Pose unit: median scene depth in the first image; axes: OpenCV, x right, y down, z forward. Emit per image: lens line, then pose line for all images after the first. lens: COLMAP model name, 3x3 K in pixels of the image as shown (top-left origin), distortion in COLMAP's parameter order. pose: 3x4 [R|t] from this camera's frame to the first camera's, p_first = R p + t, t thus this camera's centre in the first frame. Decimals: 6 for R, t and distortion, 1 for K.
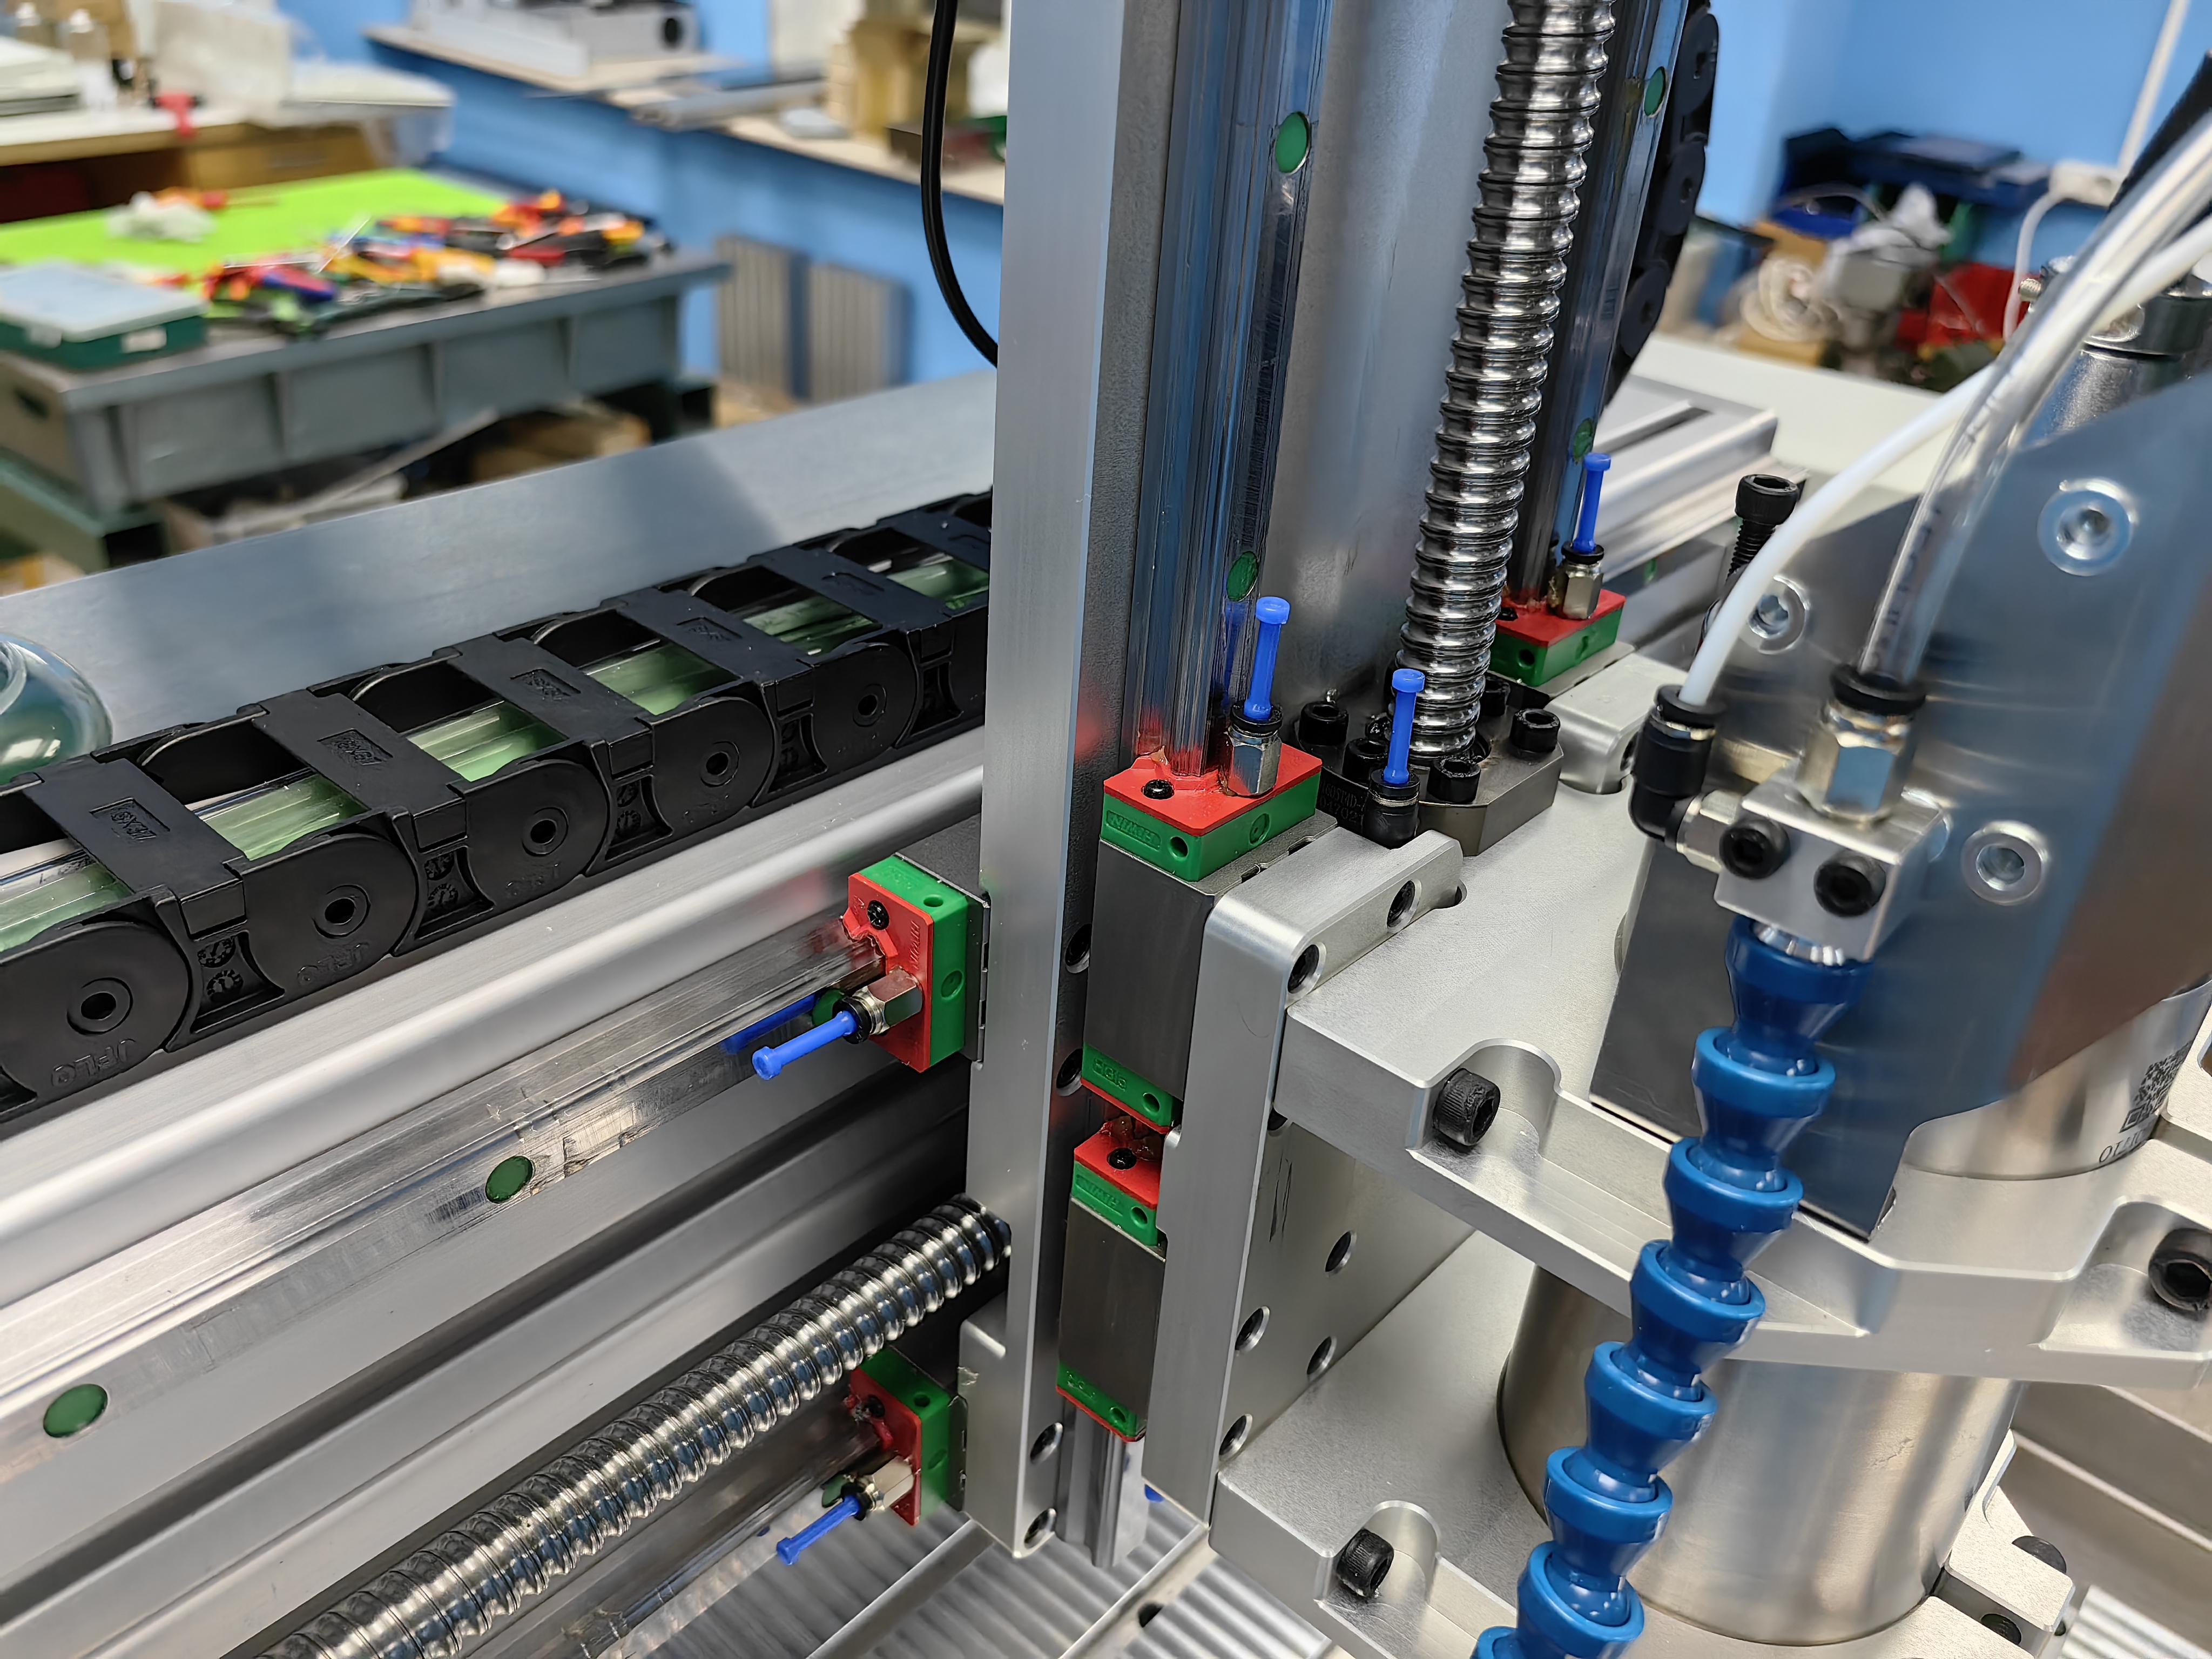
lens RADIAL K [[1786.1, 0, 1110.1], [0, 1786.1, 846.8], [0, 0, 1]] dist [-0.014217, -0.023639]
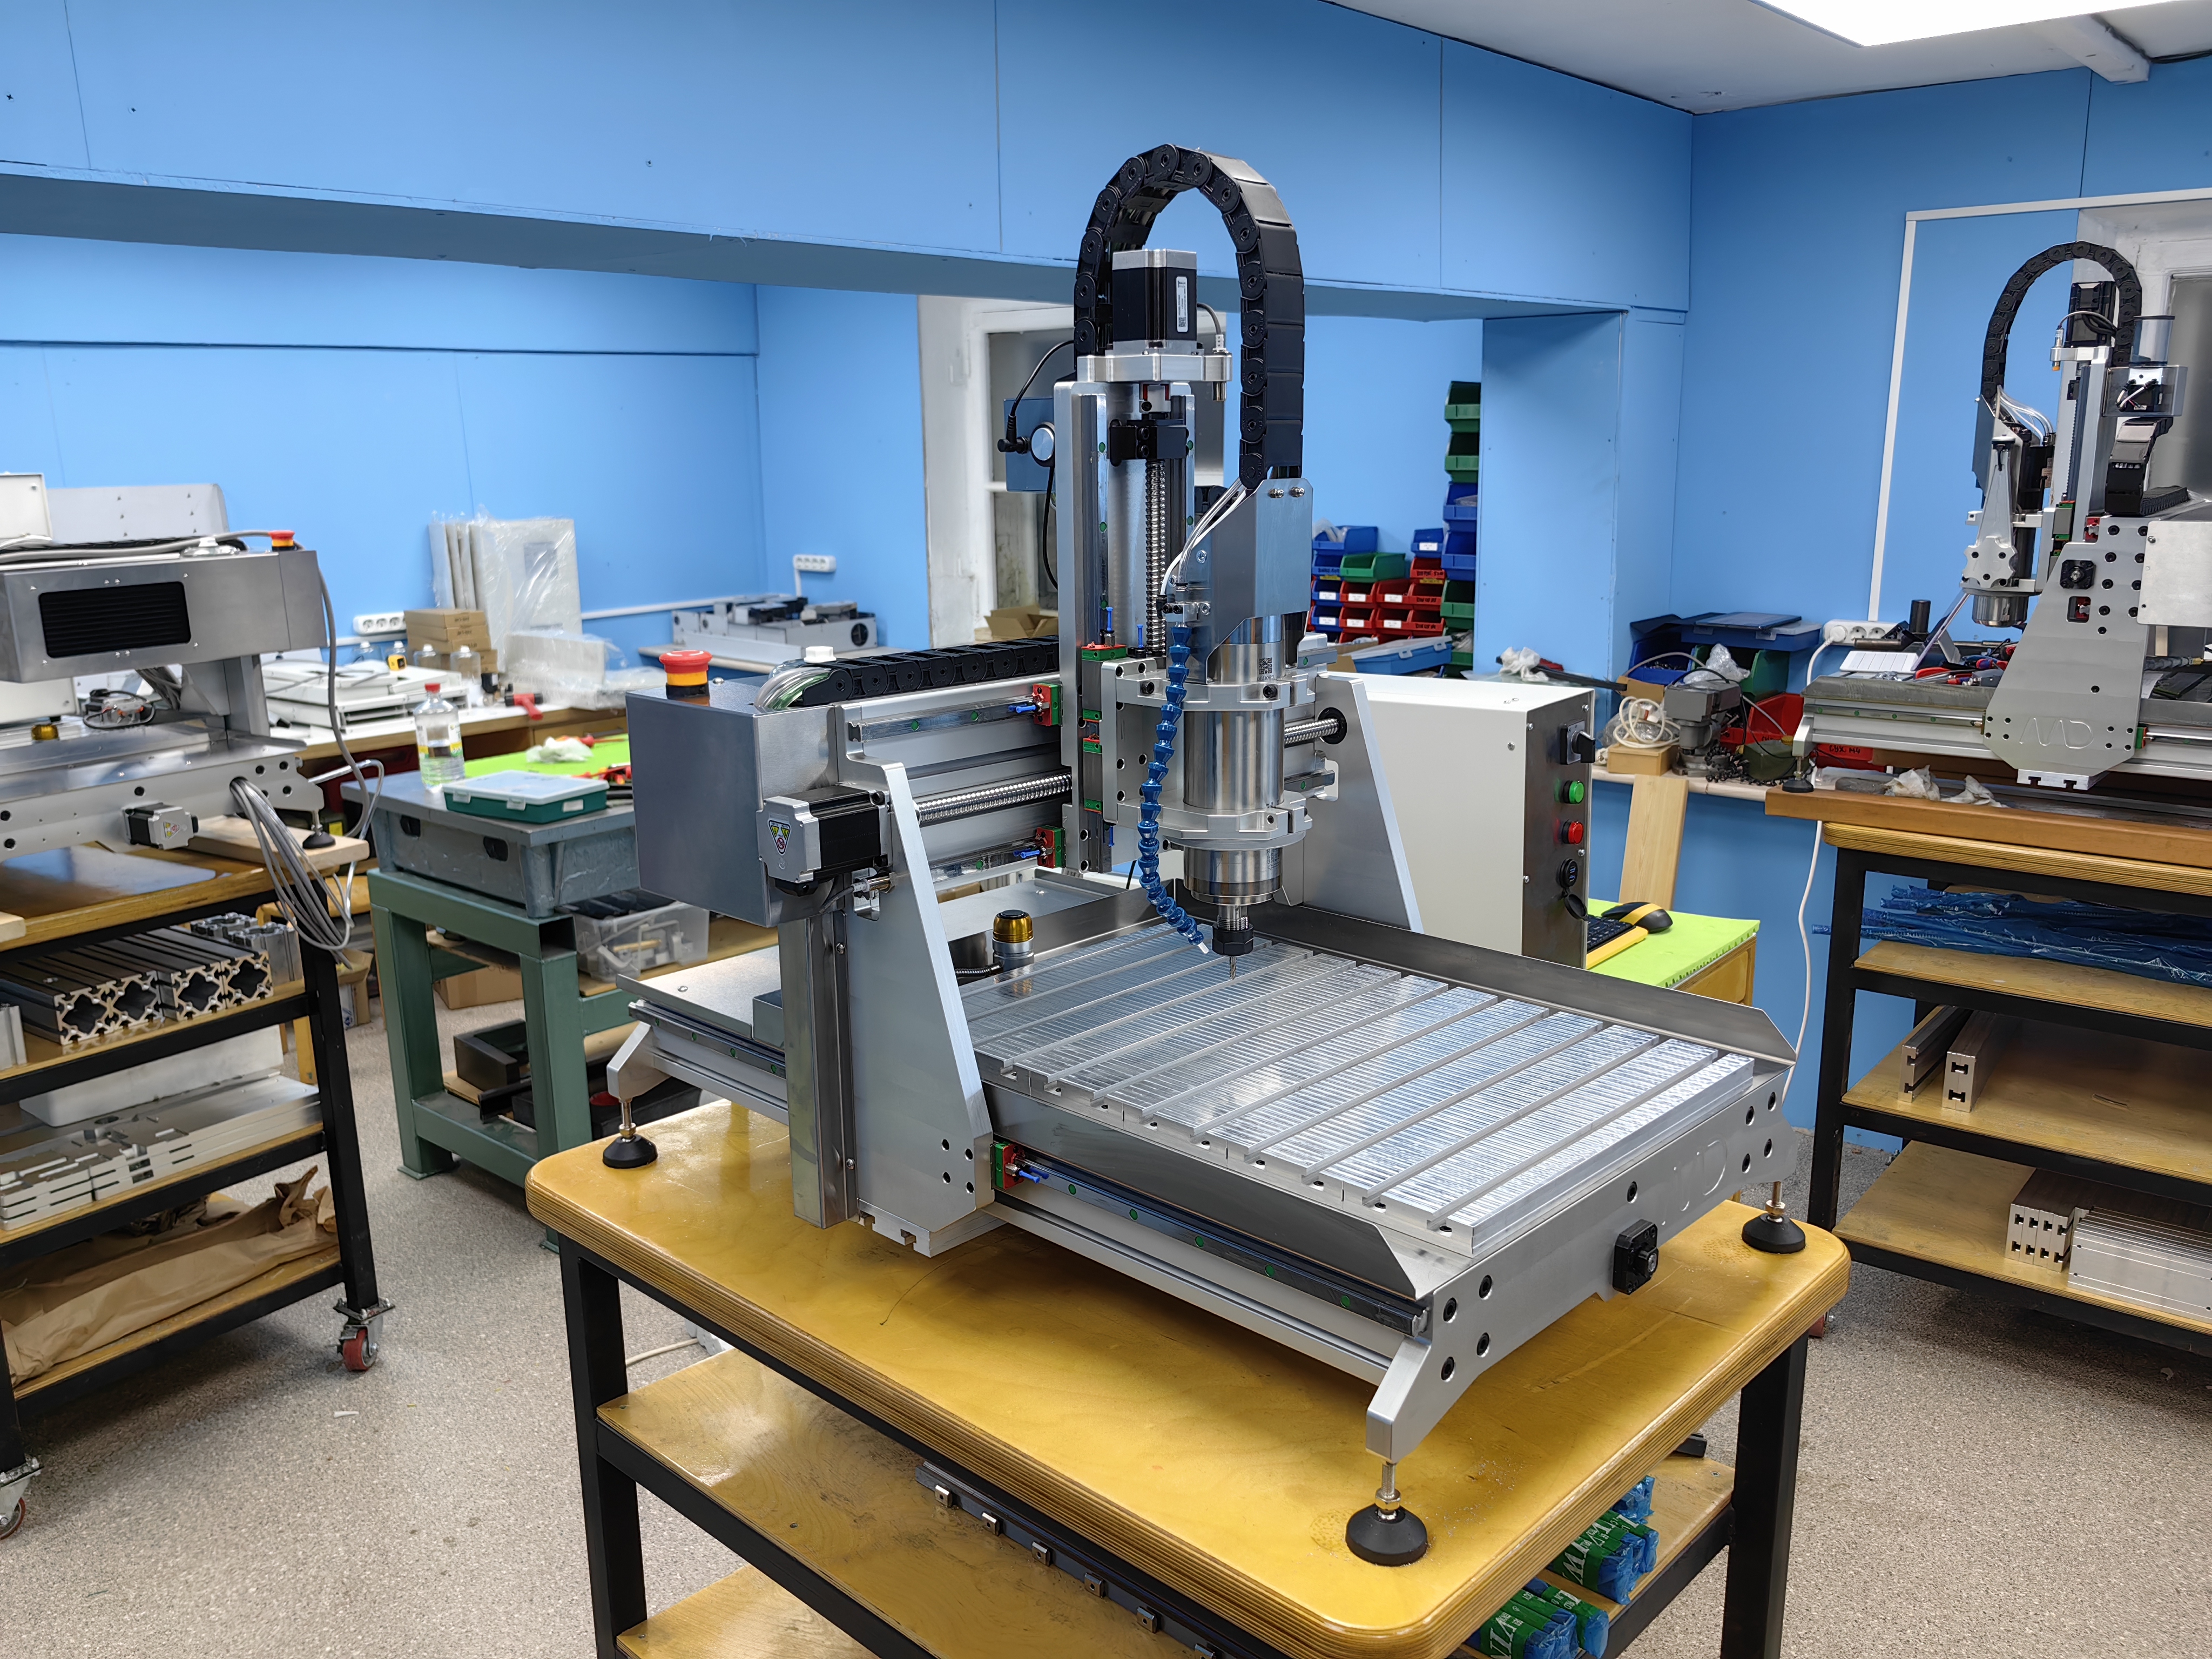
lens RADIAL K [[1786.1, 0, 1122.9], [0, 1786.1, 828.2], [0, 0, 1]] dist [-0.014217, -0.023639]
pose [[0.995317, -0.078639, -0.056209, 0.036613], [0.056374, 0.944611, -0.323315, 0.214069], [0.078521, 0.318633, 0.944620, -0.369924]]
